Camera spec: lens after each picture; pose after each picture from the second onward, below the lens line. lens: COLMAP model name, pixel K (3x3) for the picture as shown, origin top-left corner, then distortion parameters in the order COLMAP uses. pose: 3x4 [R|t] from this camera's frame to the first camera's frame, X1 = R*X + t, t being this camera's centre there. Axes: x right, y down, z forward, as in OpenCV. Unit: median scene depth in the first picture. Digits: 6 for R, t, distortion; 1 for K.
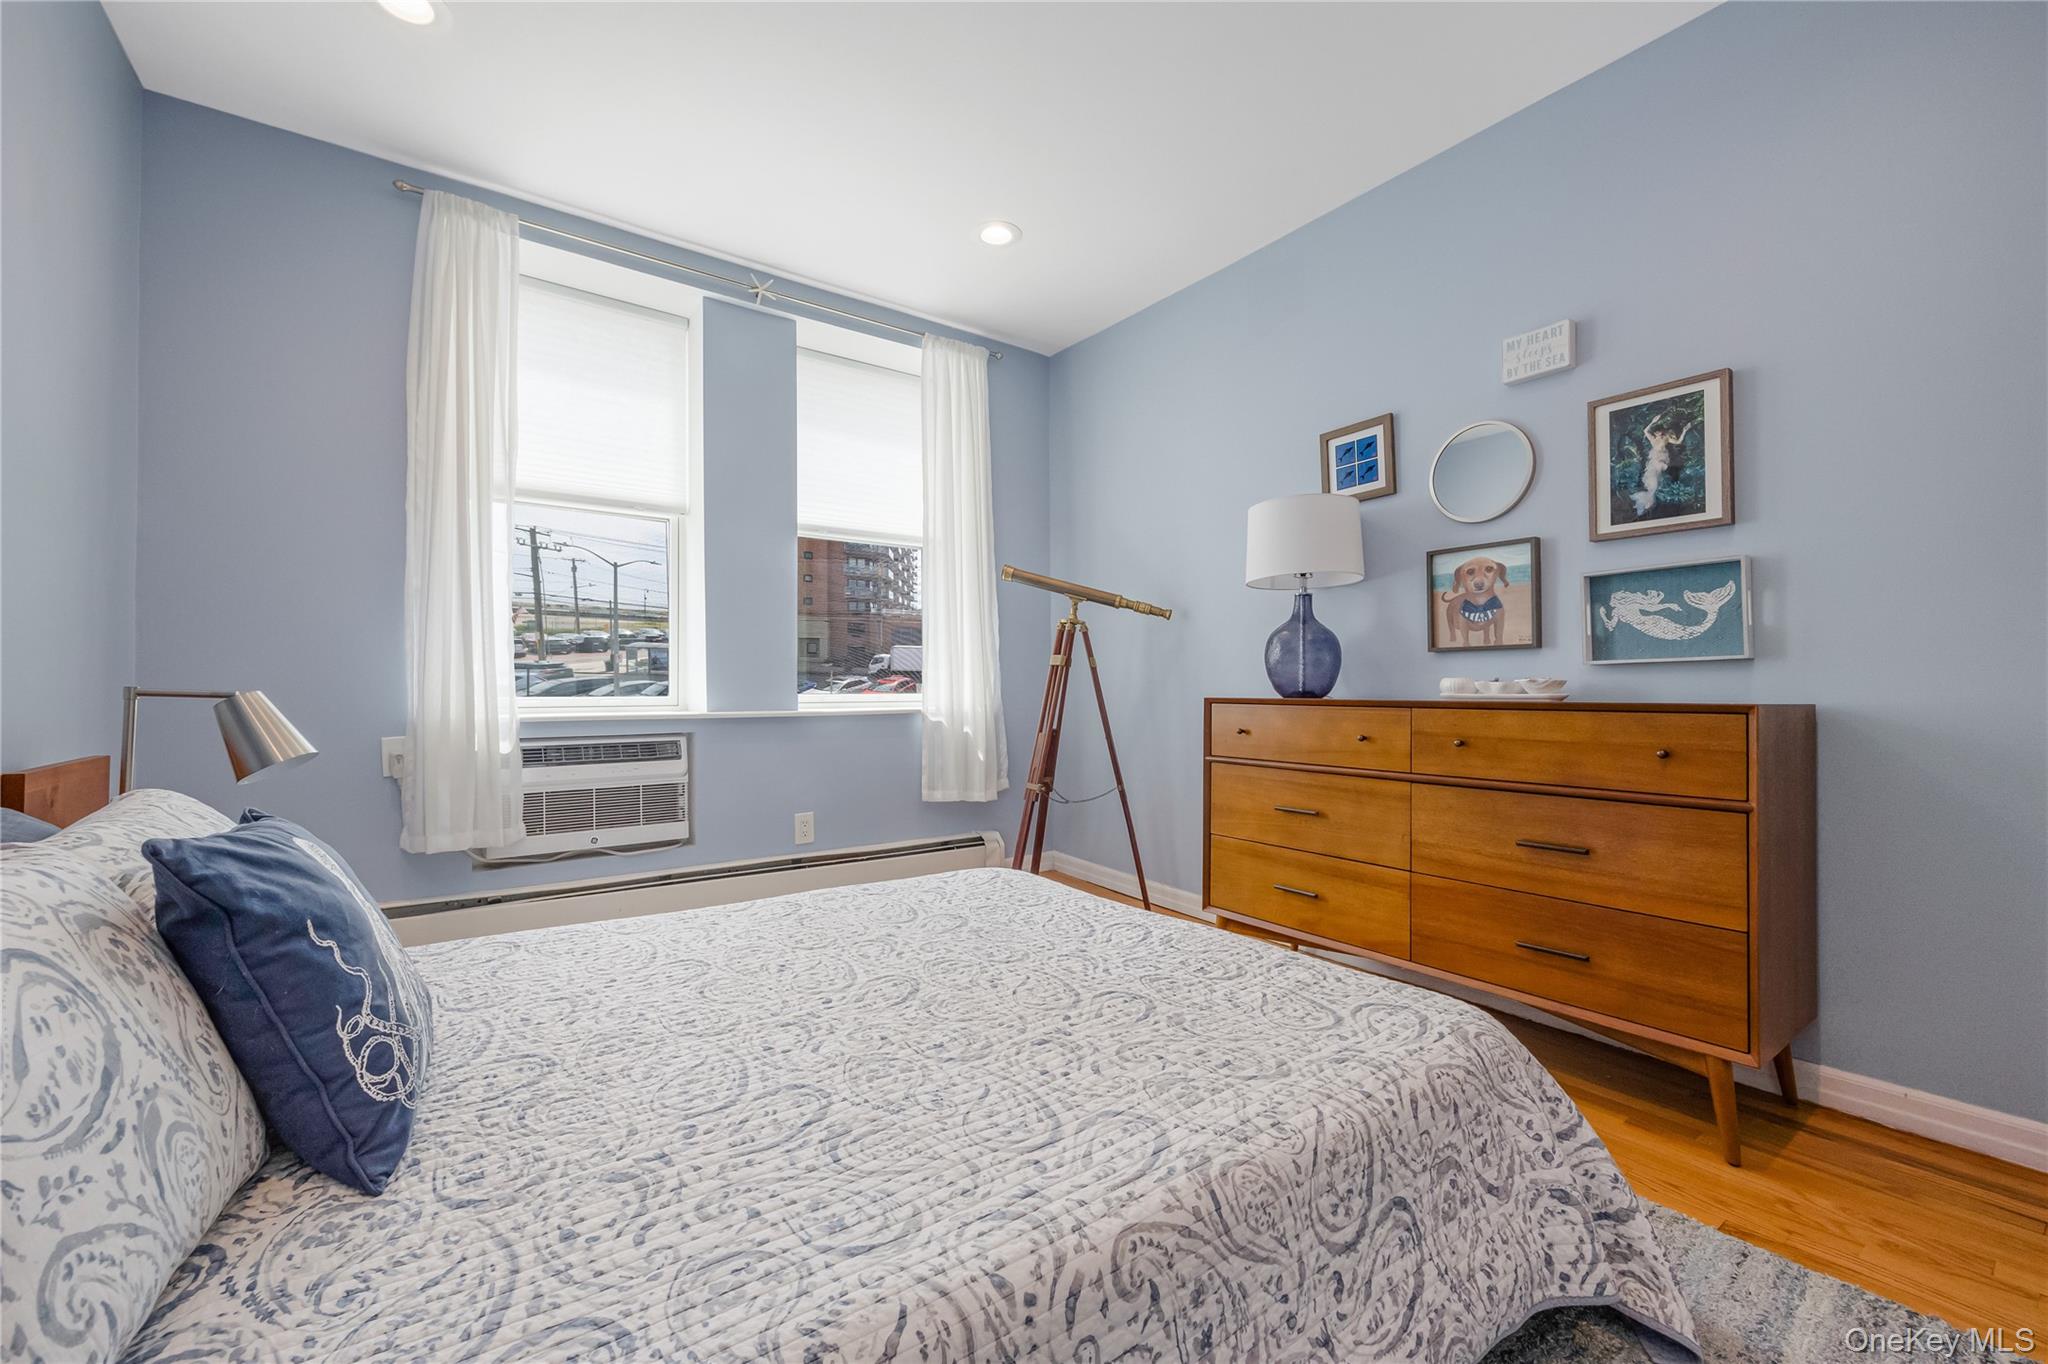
lens RADIAL K [[829.1, 0, 1021.7], [0, 829.1, 674.3], [0, 0, 1]] dist [-0.006714, 0.000714]
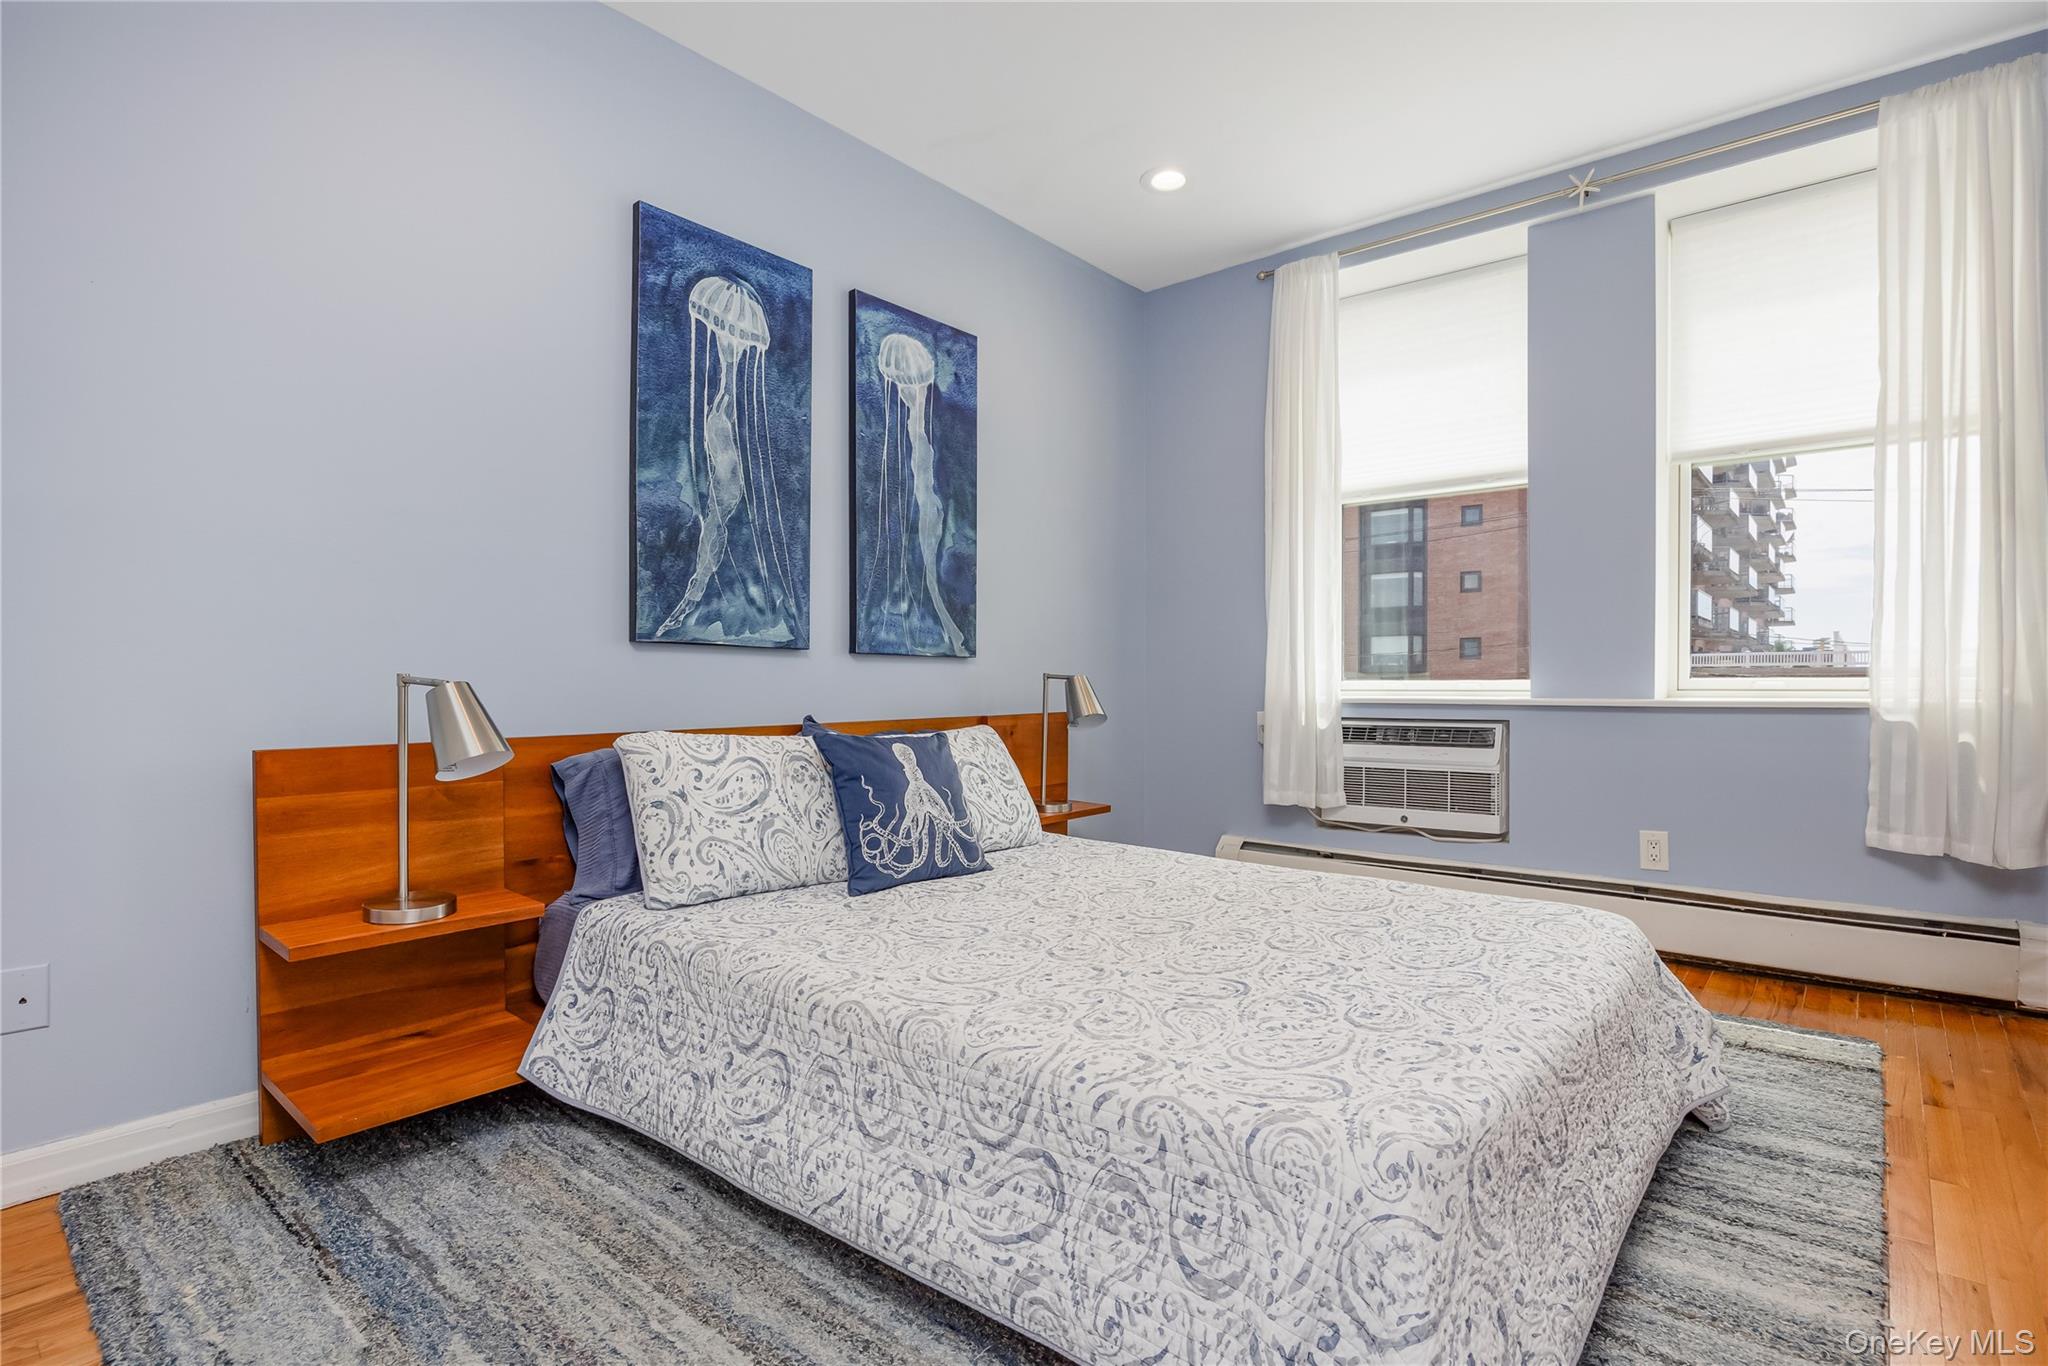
lens RADIAL K [[1008.0, 0, 1017.9], [0, 1008.0, 688.4], [0, 0, 1]] dist [-0.024294, -0.000064]
pose [[0.233661, 0.010376, -0.972263, 0.612674], [0.021115, 0.999653, 0.015743, 0.007987], [0.972089, -0.024208, 0.233361, 0.248221]]
